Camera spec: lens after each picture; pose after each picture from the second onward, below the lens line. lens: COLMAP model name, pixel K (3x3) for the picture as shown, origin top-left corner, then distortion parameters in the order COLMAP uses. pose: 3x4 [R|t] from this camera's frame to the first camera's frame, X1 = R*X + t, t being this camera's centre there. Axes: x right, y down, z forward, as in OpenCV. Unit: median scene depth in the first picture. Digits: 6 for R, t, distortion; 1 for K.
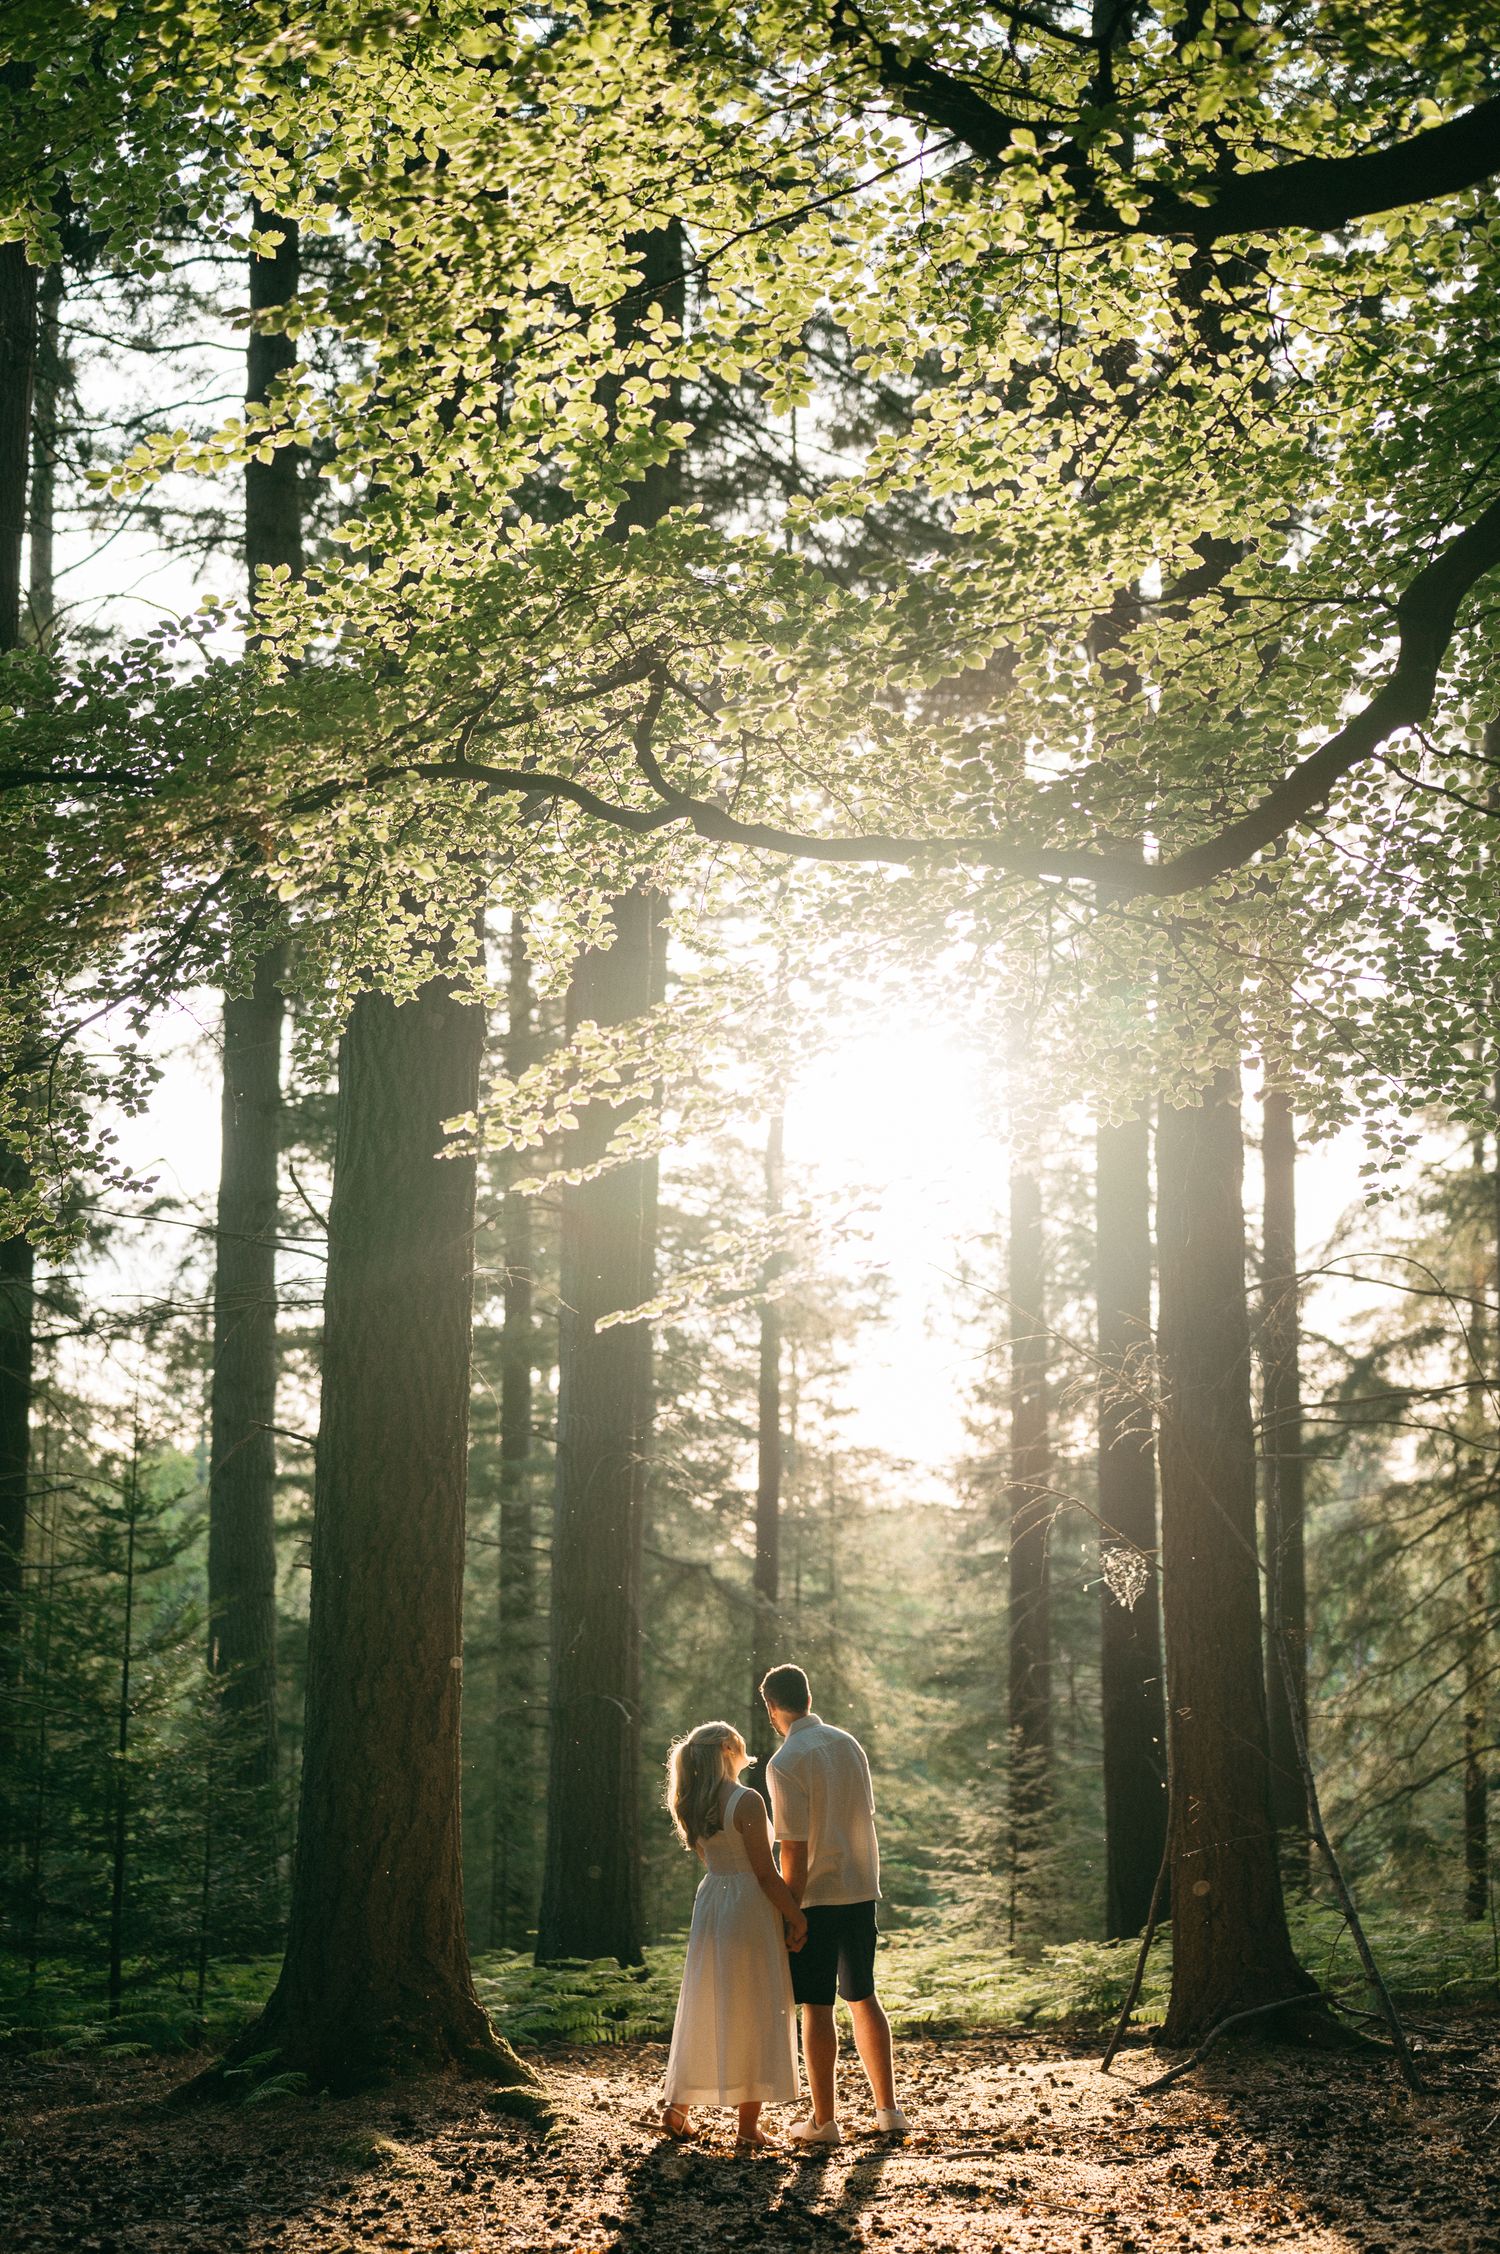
lens RADIAL K [[5660.1, 0, 747.3], [0, 5660.1, 1252.1], [0, 0, 1]] dist [-0.022760, 0.022909]
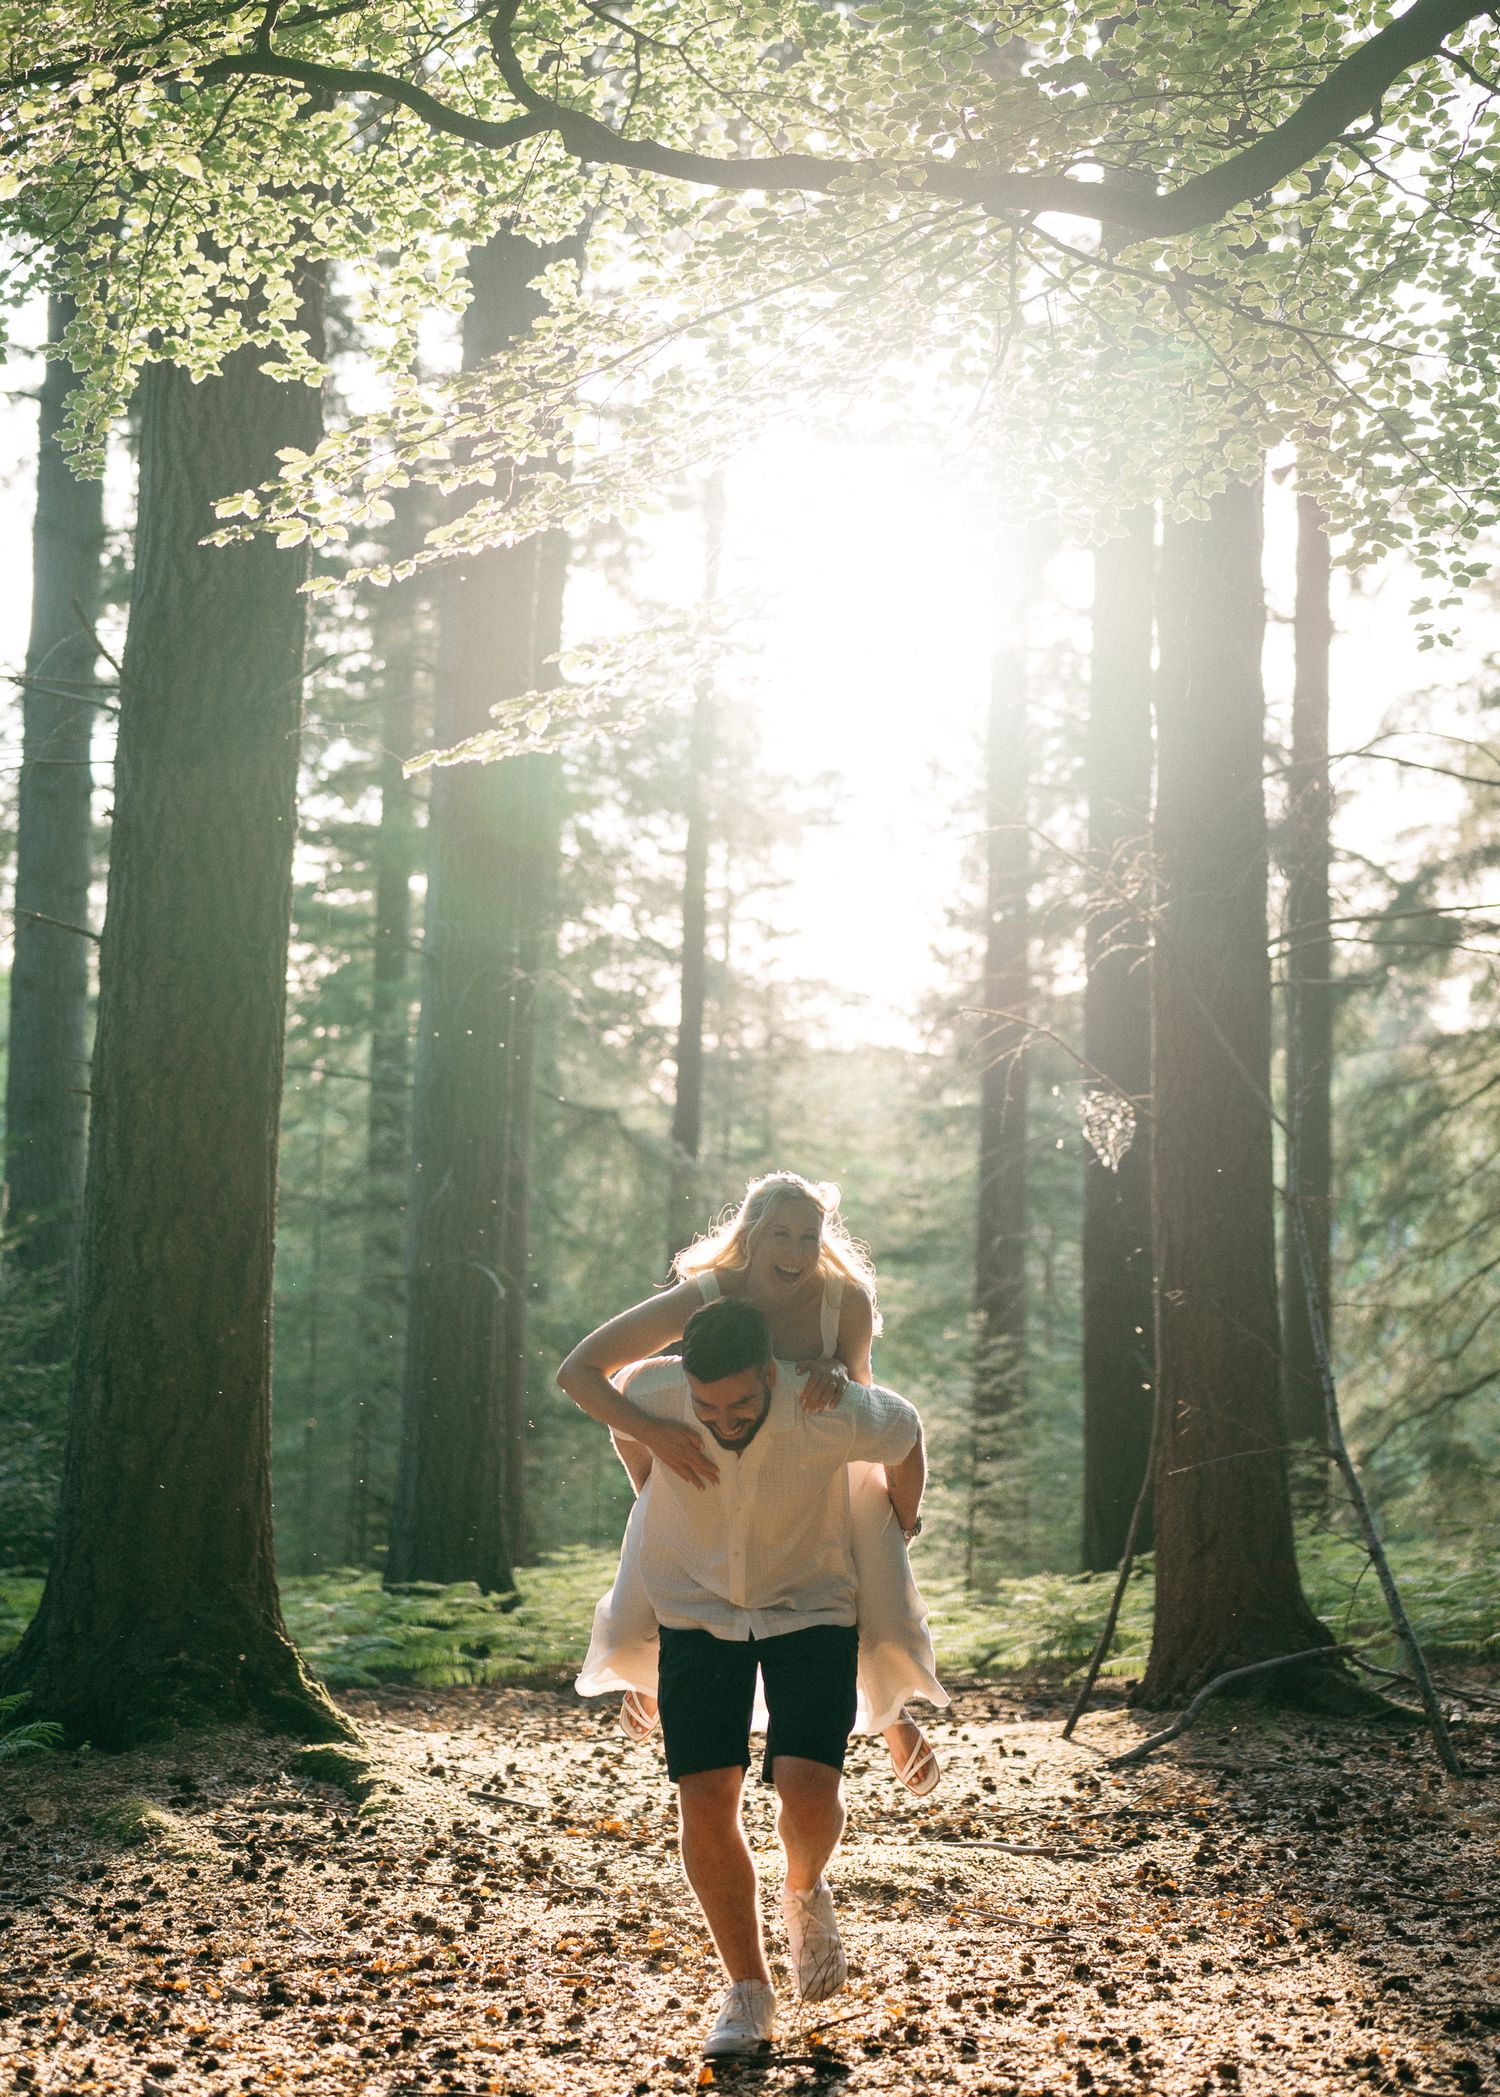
lens RADIAL K [[5677.5, 0, 750.0], [0, 5677.5, 1048.5], [0, 0, 1]] dist [-0.036849, 0.170444]
pose [[0.999770, 0.020436, -0.006490, 0.022347], [-0.020189, 0.999144, 0.036093, 0.019123], [0.007223, -0.035954, 0.999327, 0.203908]]
